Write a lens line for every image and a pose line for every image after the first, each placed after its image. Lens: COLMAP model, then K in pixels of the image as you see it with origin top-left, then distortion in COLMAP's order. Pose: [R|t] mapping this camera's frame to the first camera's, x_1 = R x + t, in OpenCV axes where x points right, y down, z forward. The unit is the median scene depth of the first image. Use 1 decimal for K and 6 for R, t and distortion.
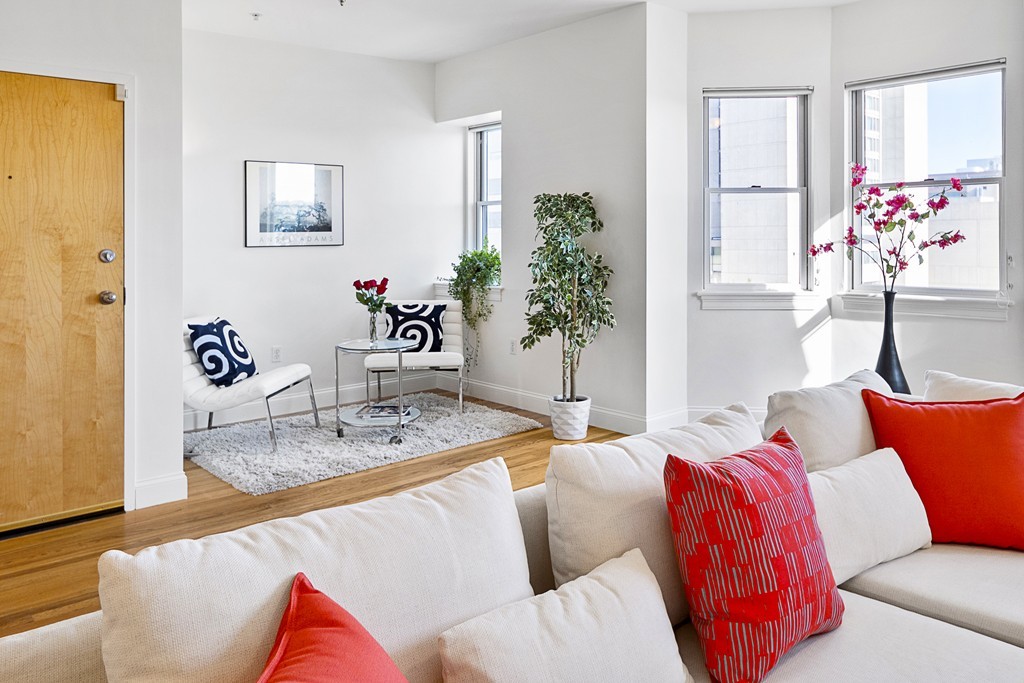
lens RADIAL K [[780.1, 0, 511.0], [0, 780.1, 225.5], [0, 0, 1]] dist [0.002256, 0.003730]
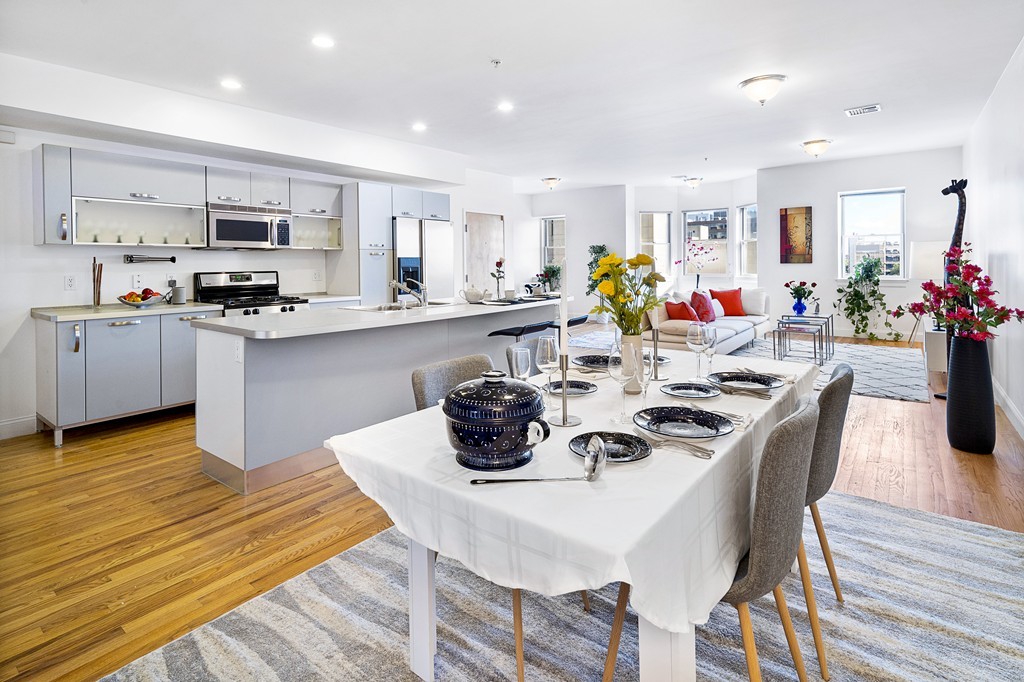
lens RADIAL K [[503.6, 0, 511.5], [0, 503.6, 266.2], [0, 0, 1]] dist [0.017387, 0.000140]
pose [[0.979510, -0.009912, 0.201149, -0.686070], [0.005427, 0.999724, 0.022839, -0.006427], [-0.201320, -0.021279, 0.979294, -0.909549]]
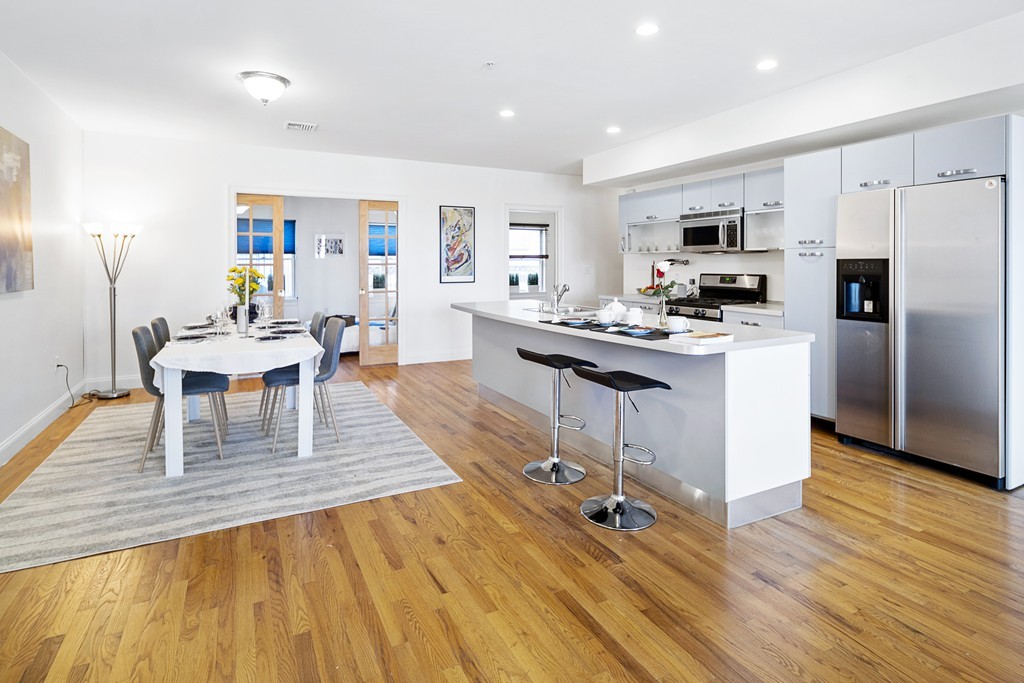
lens RADIAL K [[524.5, 0, 508.1], [0, 524.5, 262.1], [0, 0, 1]] dist [0.000266, 0.000549]
pose [[-0.227974, 0.000173, -0.973667, 0.141615], [0.018838, 0.999814, -0.004233, -0.003586], [0.973485, -0.019307, -0.227935, -0.010570]]
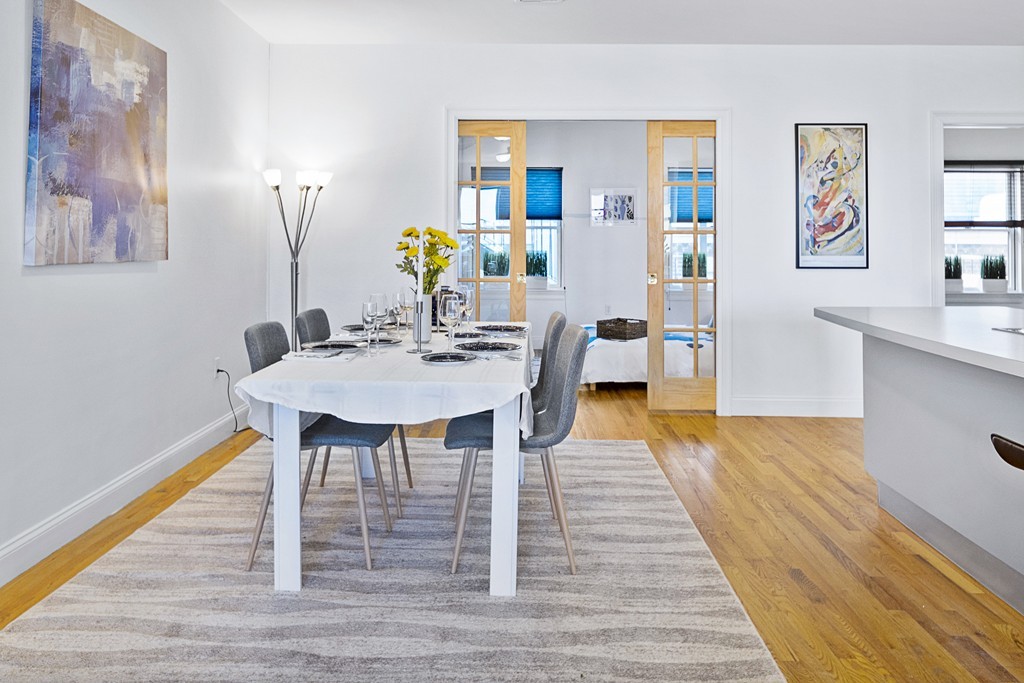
lens RADIAL K [[780.1, 0, 511.0], [0, 780.1, 225.5], [0, 0, 1]] dist [0.002256, 0.003730]
pose [[-0.661709, -0.017227, -0.749563, -0.079058], [0.010302, 0.999433, -0.032064, 0.013504], [0.749690, -0.028939, -0.661156, -0.076855]]
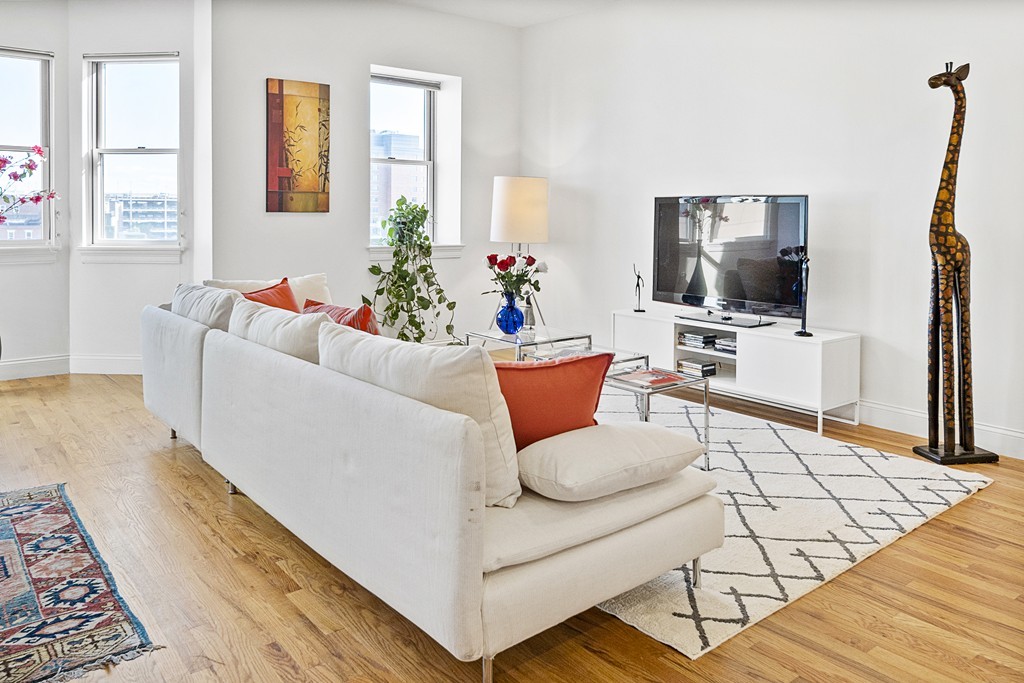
lens RADIAL K [[780.1, 0, 511.0], [0, 780.1, 225.5], [0, 0, 1]] dist [0.002256, 0.003730]
pose [[0.035994, -0.012108, 0.999279, -0.518101], [-0.023876, 0.999631, 0.012973, 0.024463], [-0.999067, -0.024325, 0.035692, 0.189535]]
